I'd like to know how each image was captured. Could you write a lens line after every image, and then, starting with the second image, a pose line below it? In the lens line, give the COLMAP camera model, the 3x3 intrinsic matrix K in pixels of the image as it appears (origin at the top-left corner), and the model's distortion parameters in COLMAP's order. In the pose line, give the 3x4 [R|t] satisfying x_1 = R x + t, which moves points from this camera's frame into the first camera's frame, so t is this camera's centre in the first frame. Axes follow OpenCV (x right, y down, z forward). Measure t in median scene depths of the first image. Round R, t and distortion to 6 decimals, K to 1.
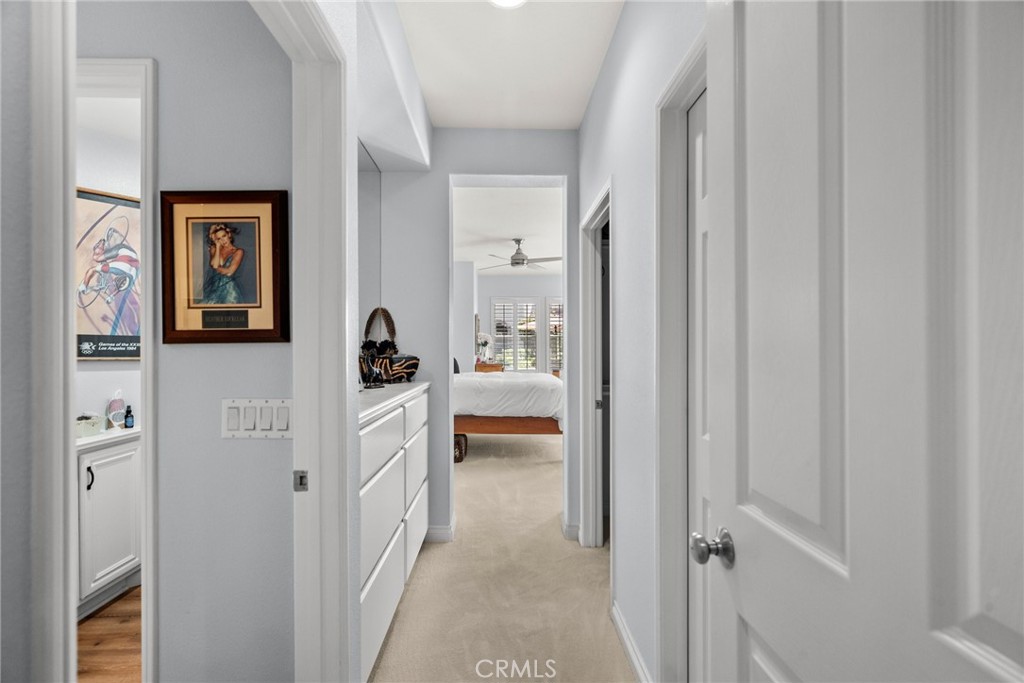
lens RADIAL K [[467.6, 0, 514.4], [0, 467.6, 344.8], [0, 0, 1]] dist [-0.000448, 0.000570]
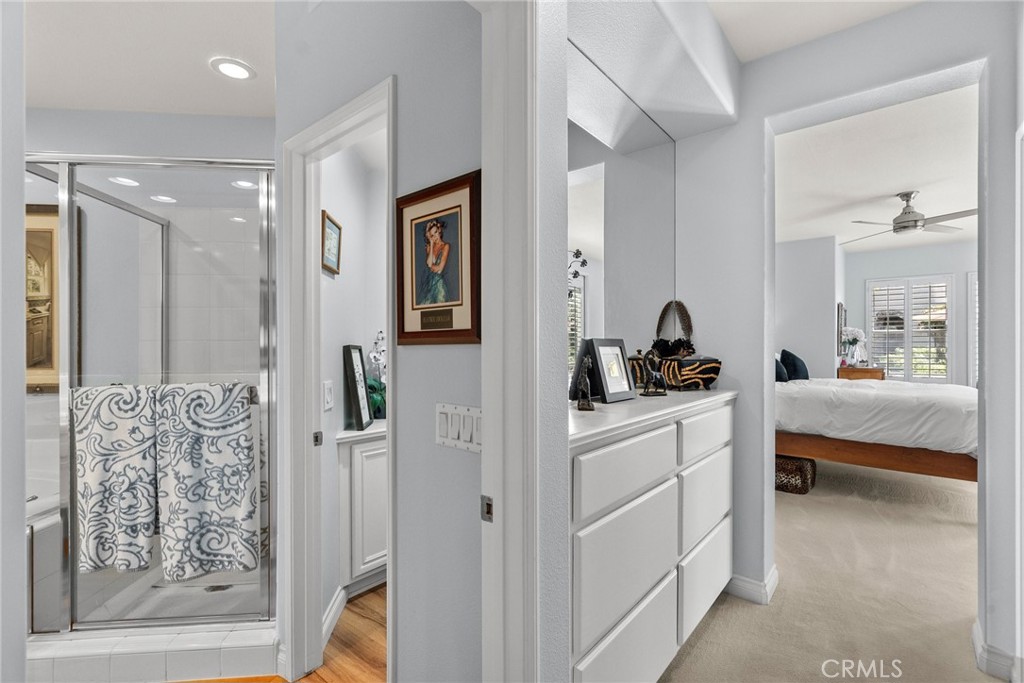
lens RADIAL K [[467.6, 0, 510.1], [0, 467.6, 346.2], [0, 0, 1]] dist [-0.000448, 0.000570]
pose [[0.751893, 0.001120, -0.659284, 0.052308], [0.003403, 0.999979, 0.005580, -0.002294], [0.659276, -0.006439, 0.751874, 0.164251]]
